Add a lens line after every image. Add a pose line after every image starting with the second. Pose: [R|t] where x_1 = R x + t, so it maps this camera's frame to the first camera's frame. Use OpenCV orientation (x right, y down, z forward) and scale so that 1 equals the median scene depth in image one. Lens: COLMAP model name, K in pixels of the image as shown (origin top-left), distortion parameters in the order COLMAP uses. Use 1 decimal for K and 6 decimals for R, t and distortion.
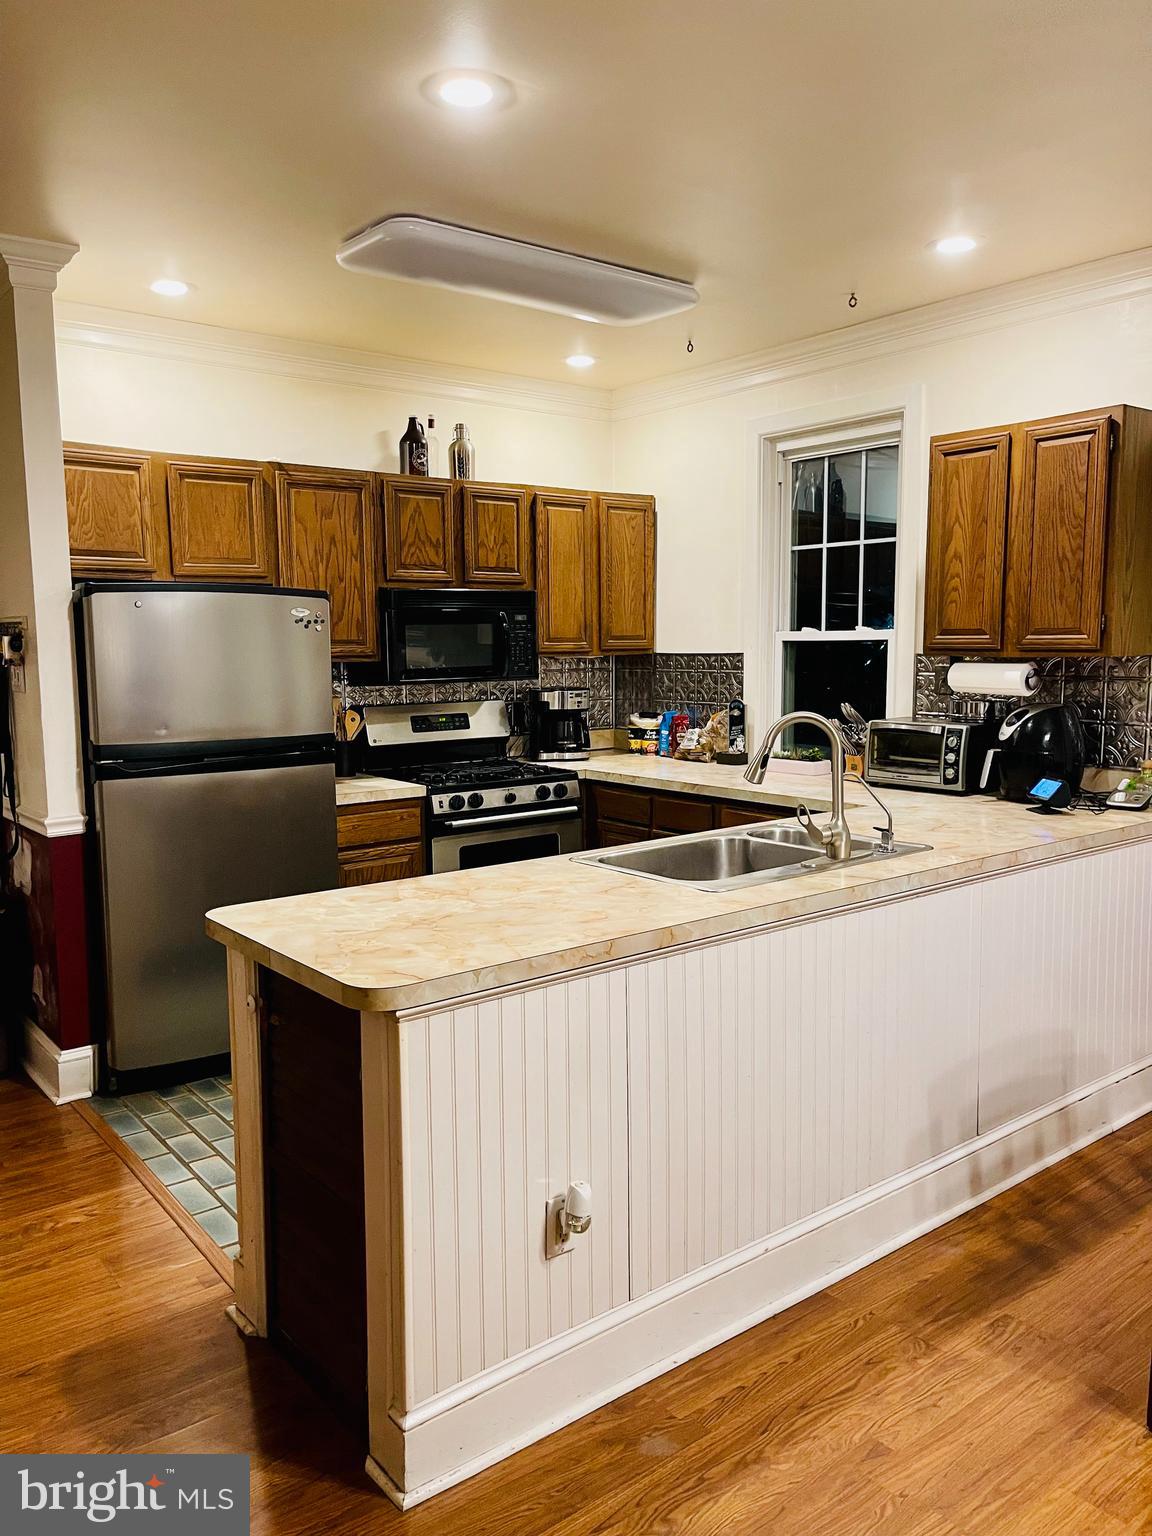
lens RADIAL K [[1134.3, 0, 573.6], [0, 1134.3, 776.4], [0, 0, 1]] dist [0.059140, -0.074549]
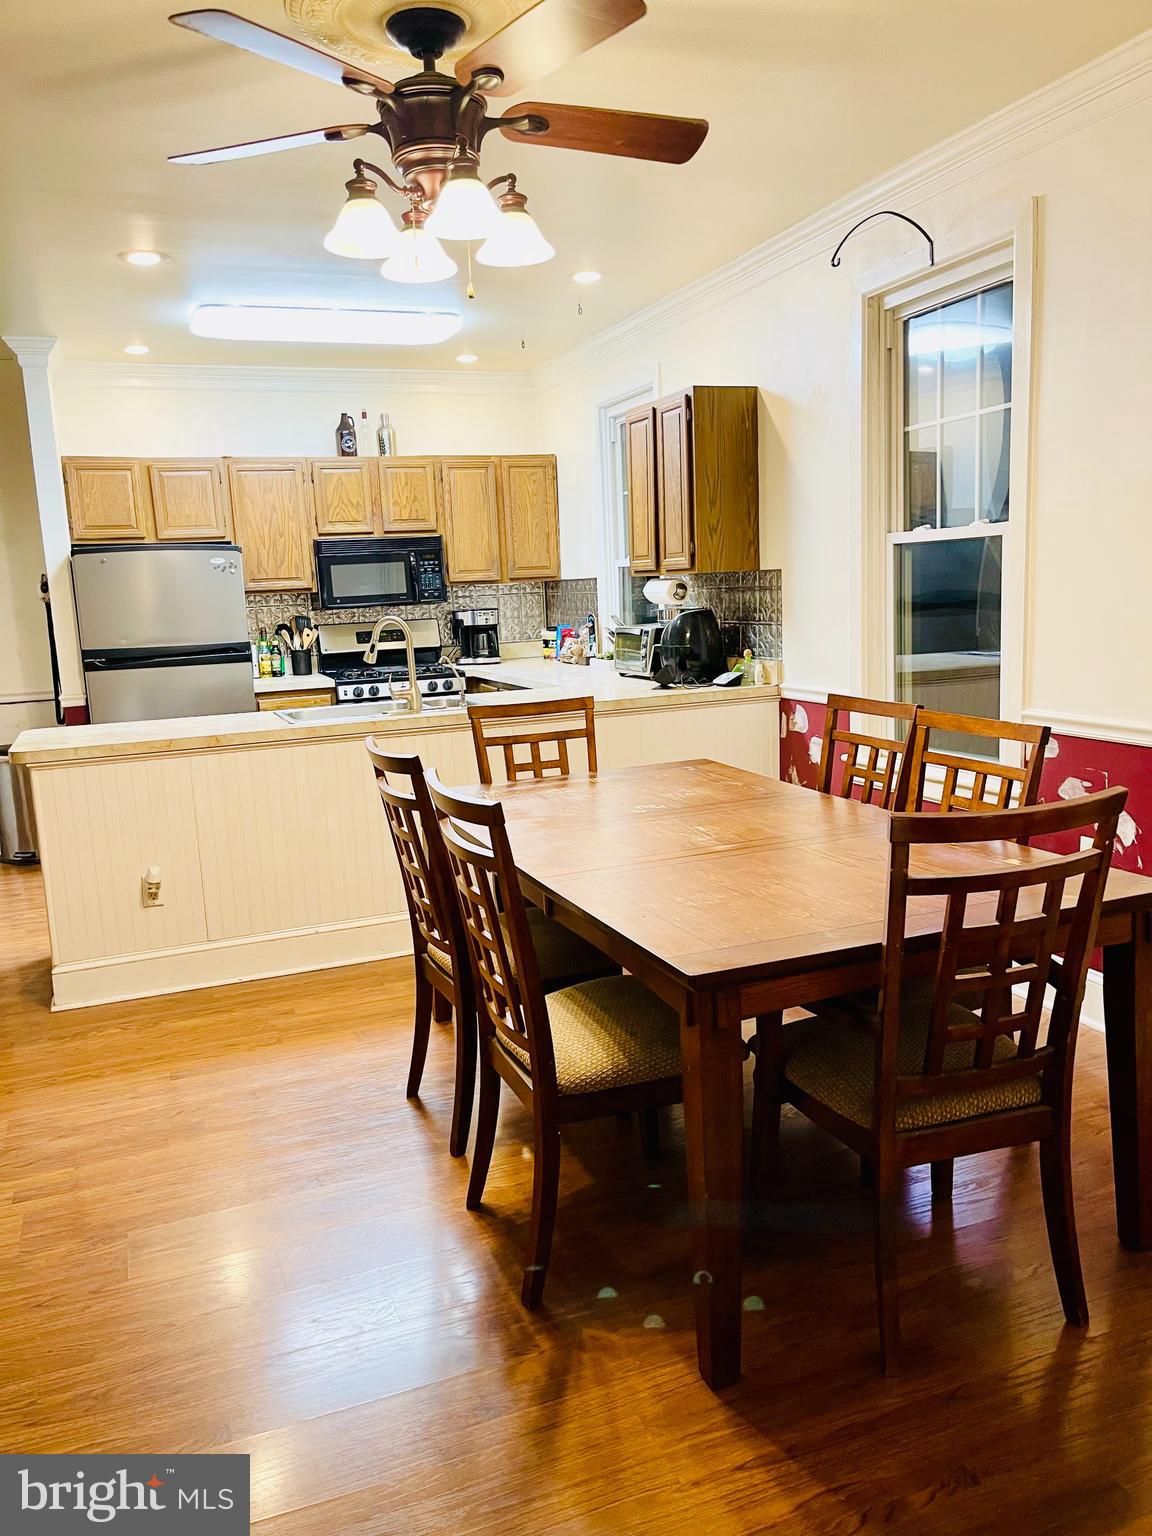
lens RADIAL K [[1134.3, 0, 573.6], [0, 1134.3, 776.4], [0, 0, 1]] dist [0.059140, -0.074549]
pose [[0.955779, 0.015042, -0.293699, 0.525895], [0.002424, 0.998254, 0.059014, 0.041780], [0.294074, -0.057116, 0.954074, -0.254308]]
